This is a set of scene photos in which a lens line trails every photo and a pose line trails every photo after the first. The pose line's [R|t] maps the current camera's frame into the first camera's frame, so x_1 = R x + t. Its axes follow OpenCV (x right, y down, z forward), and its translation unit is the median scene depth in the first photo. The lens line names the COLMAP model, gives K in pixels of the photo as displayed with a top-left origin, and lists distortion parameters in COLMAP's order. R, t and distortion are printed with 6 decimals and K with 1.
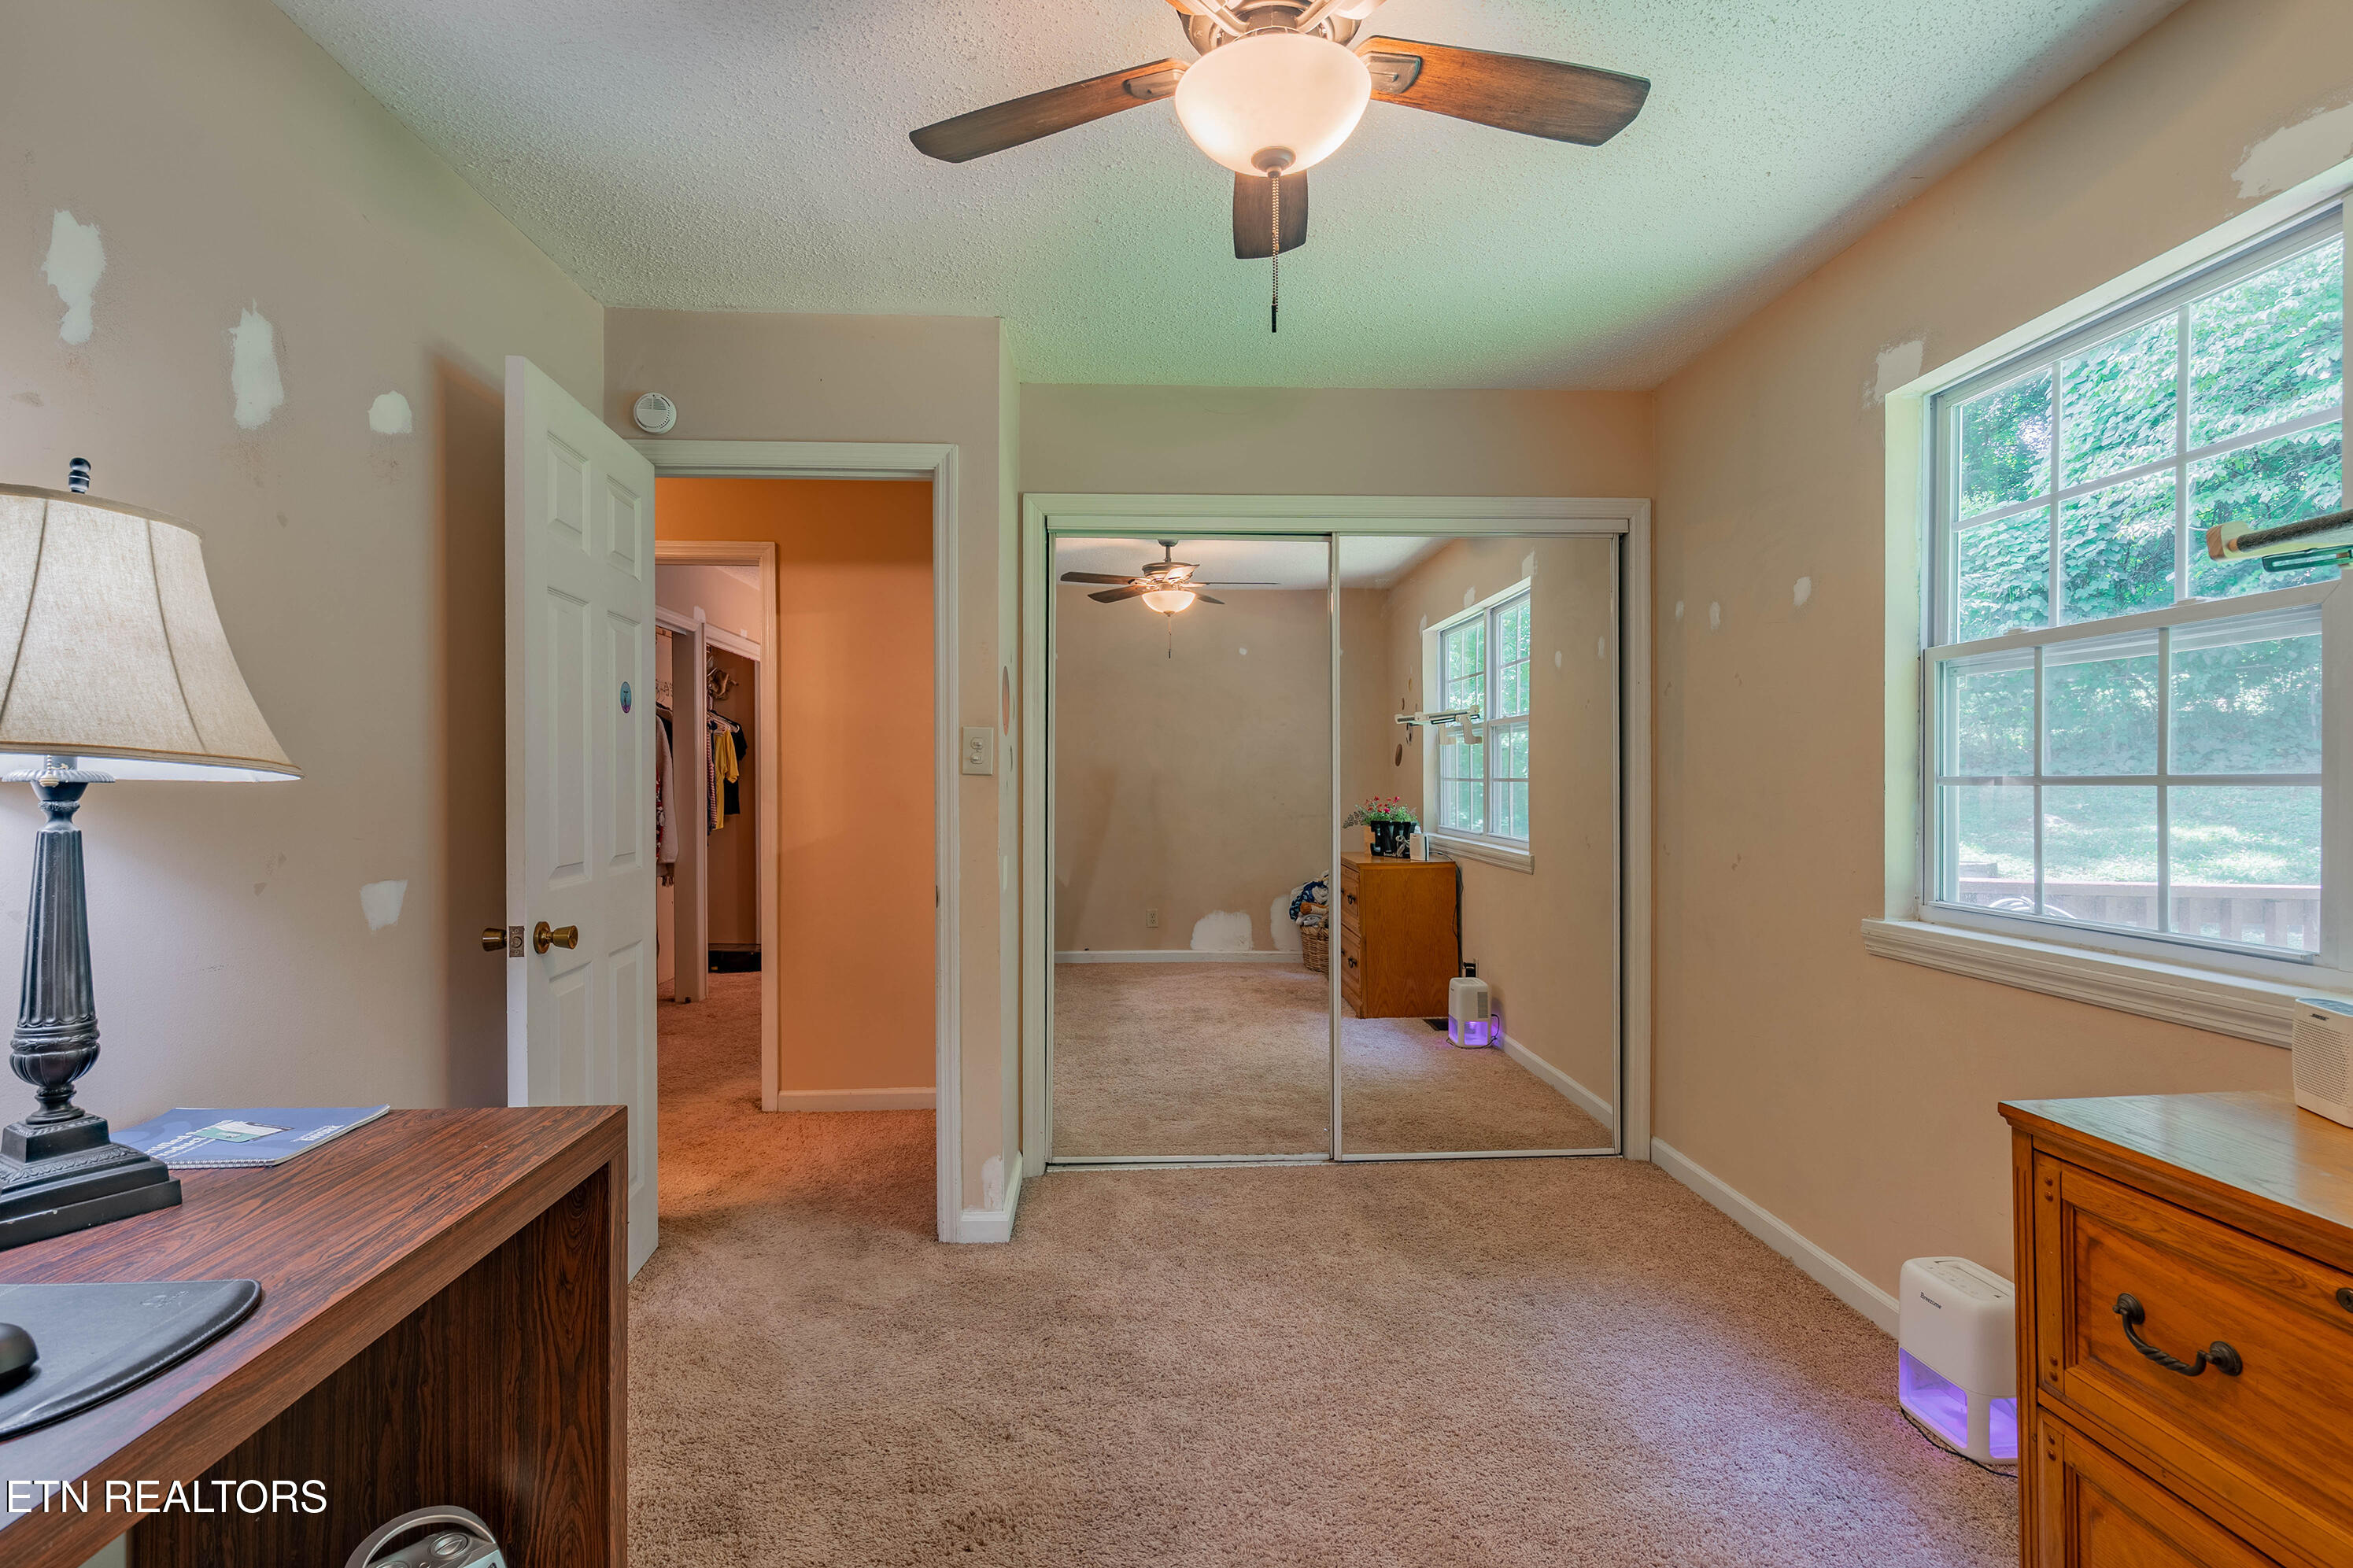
lens RADIAL K [[1089.7, 0, 1178.2], [0, 1089.7, 776.6], [0, 0, 1]] dist [0.004465, 0.000612]
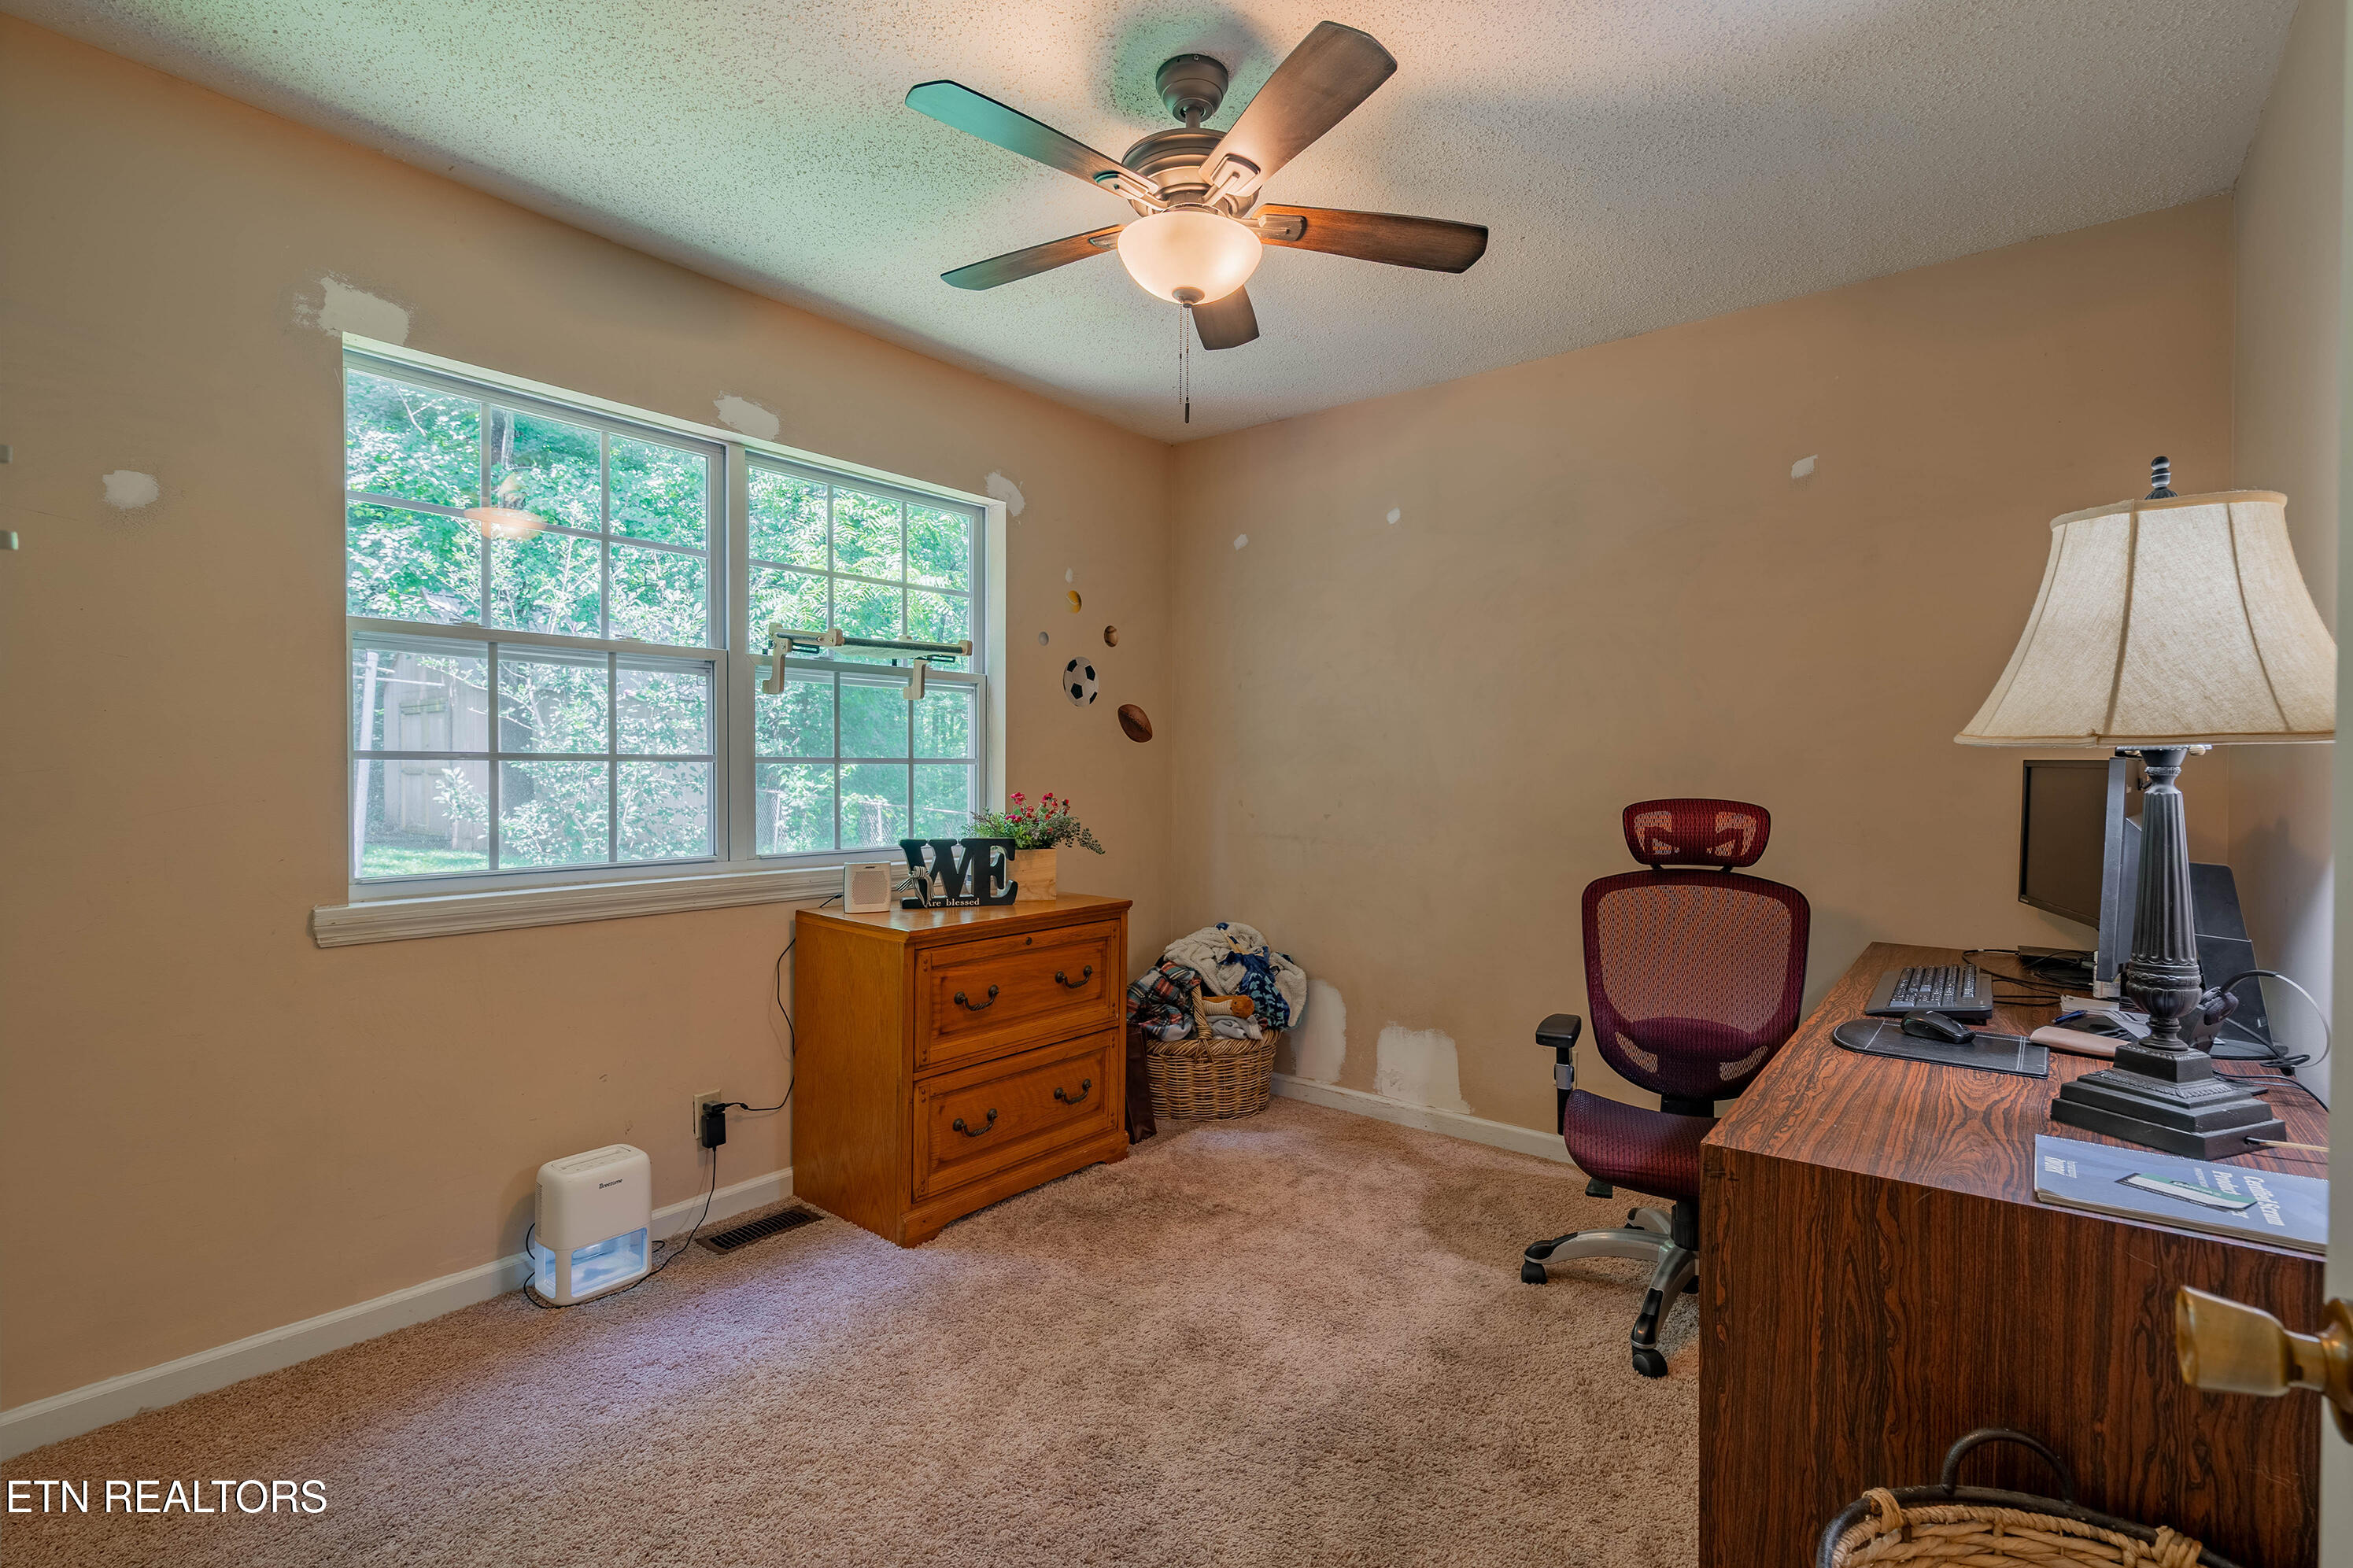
lens RADIAL K [[1074.4, 0, 1176.5], [0, 1074.4, 784.0], [0, 0, 1]] dist [0.042004, 0.000155]
pose [[-0.728230, -0.012796, 0.685213, -0.866324], [-0.008120, 0.999917, 0.010043, 0.023559], [-0.685285, 0.001749, -0.728273, 2.089332]]
